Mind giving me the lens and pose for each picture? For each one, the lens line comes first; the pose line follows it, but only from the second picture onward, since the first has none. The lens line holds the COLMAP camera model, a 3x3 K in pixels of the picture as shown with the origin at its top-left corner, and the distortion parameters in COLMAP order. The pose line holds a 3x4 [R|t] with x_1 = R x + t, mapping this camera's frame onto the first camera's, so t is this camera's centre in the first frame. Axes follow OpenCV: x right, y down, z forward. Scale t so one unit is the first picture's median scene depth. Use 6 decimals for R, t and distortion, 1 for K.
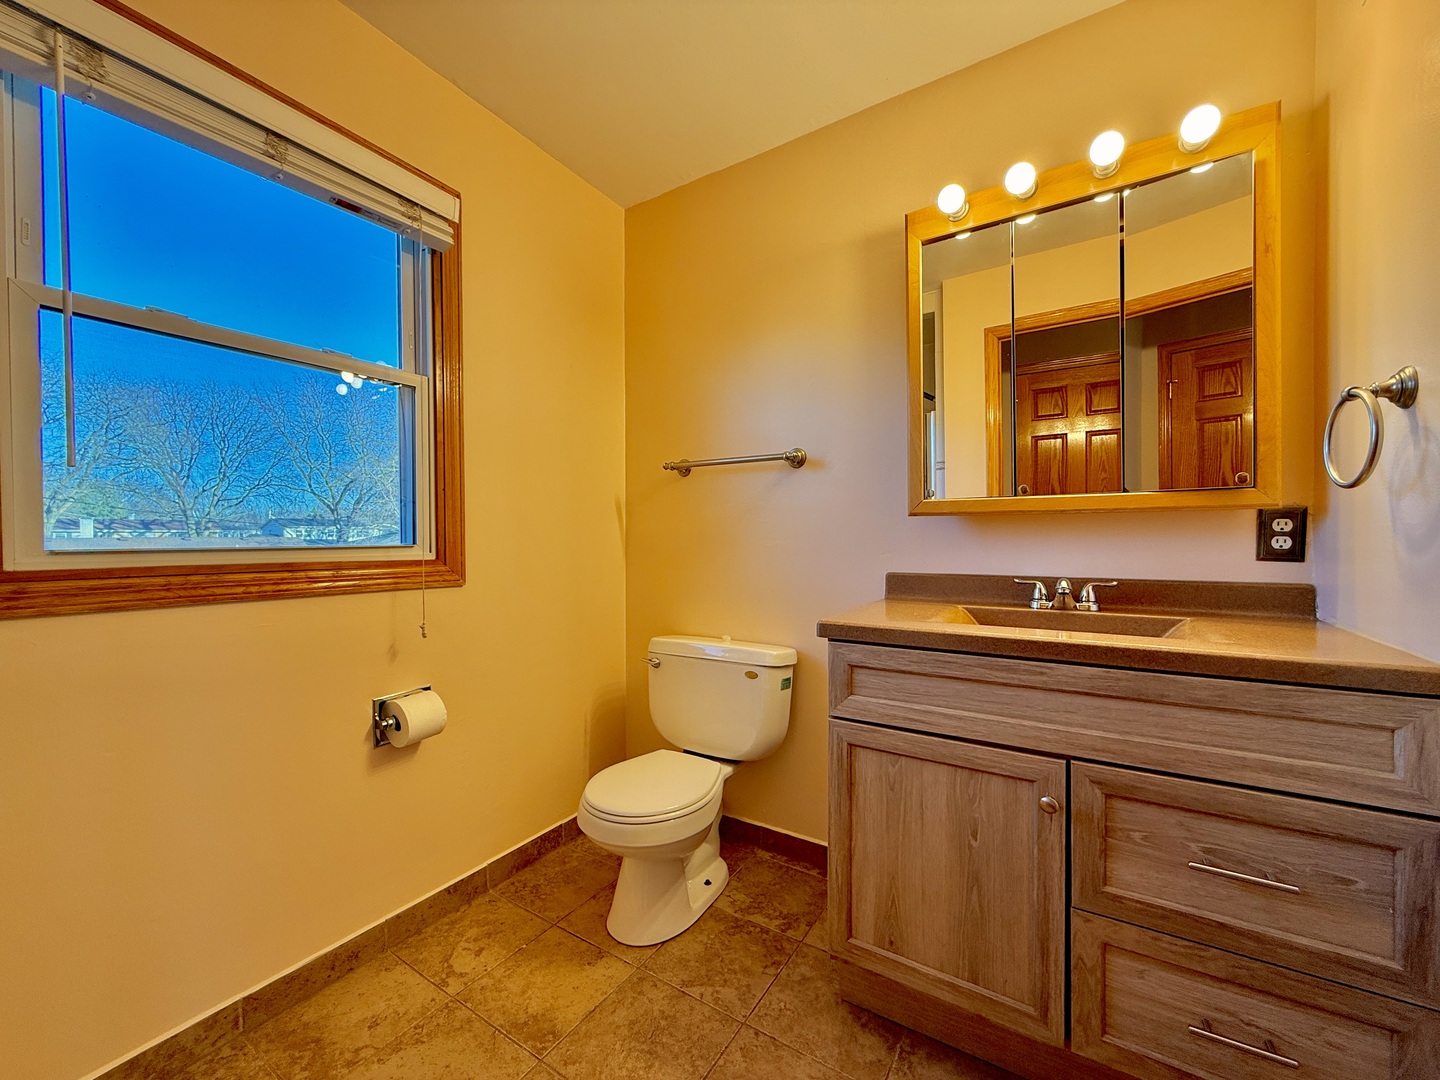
lens RADIAL K [[574.3, 0, 720.0], [0, 574.3, 540.0], [0, 0, 1]] dist [-0.000811, -0.000588]
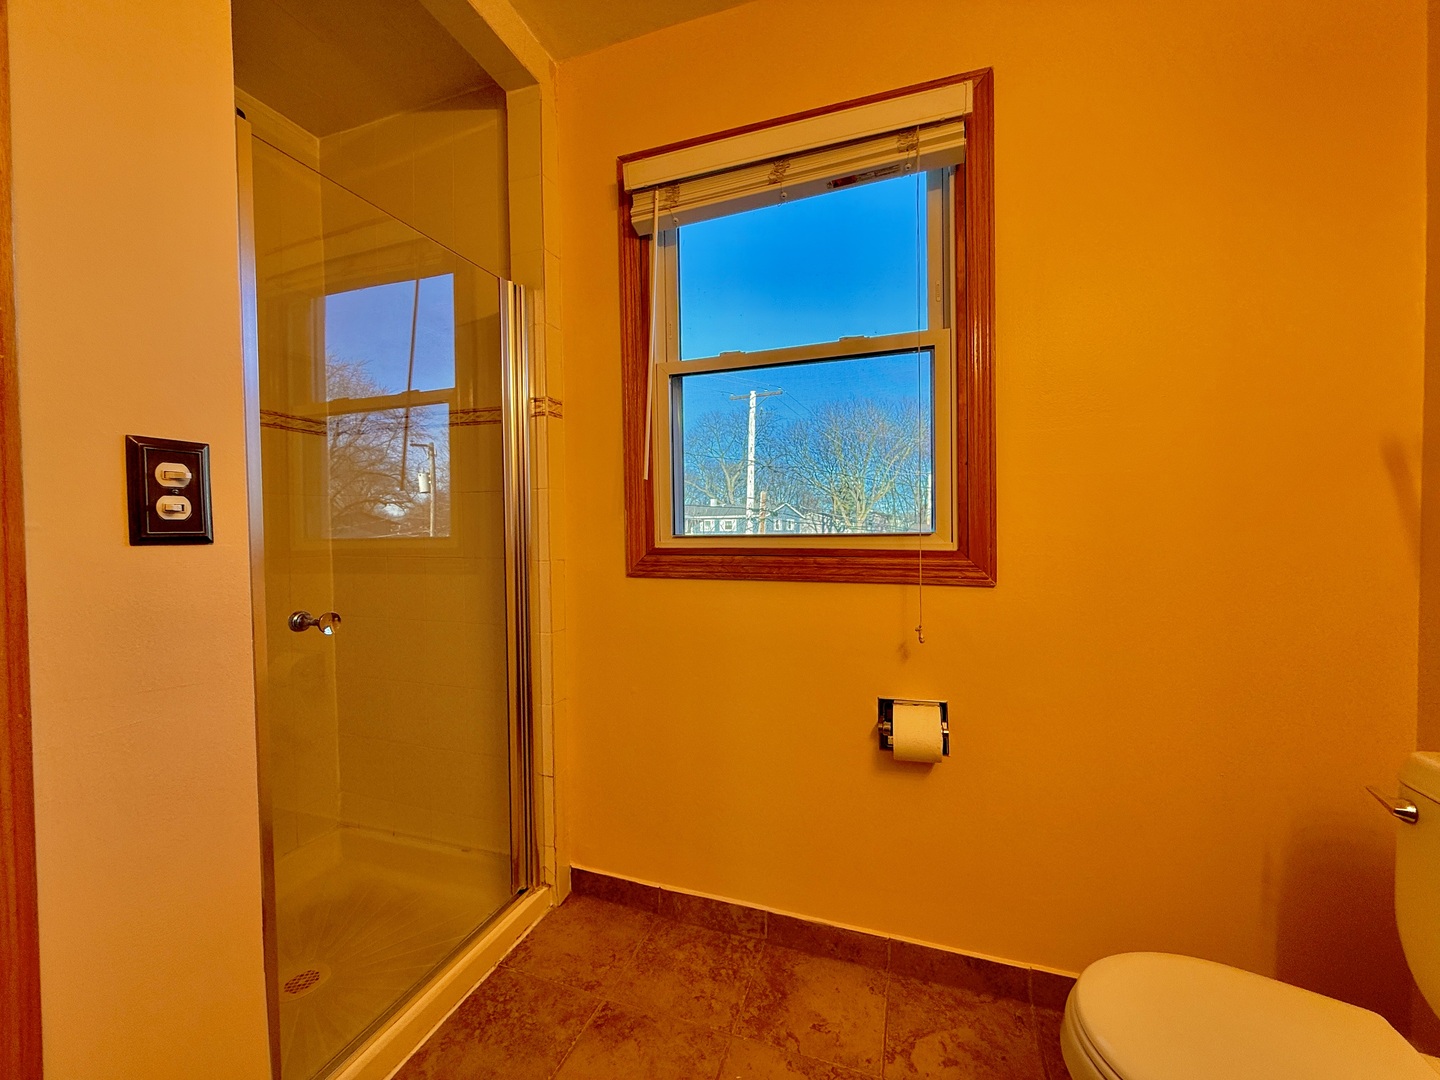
lens RADIAL K [[574.3, 0, 720.0], [0, 574.3, 540.0], [0, 0, 1]] dist [-0.000811, -0.000588]
pose [[0.228122, 0.022481, -0.973373, 0.240171], [0.007560, 0.999662, 0.024860, -0.004246], [0.973603, -0.013030, 0.227875, 0.528385]]
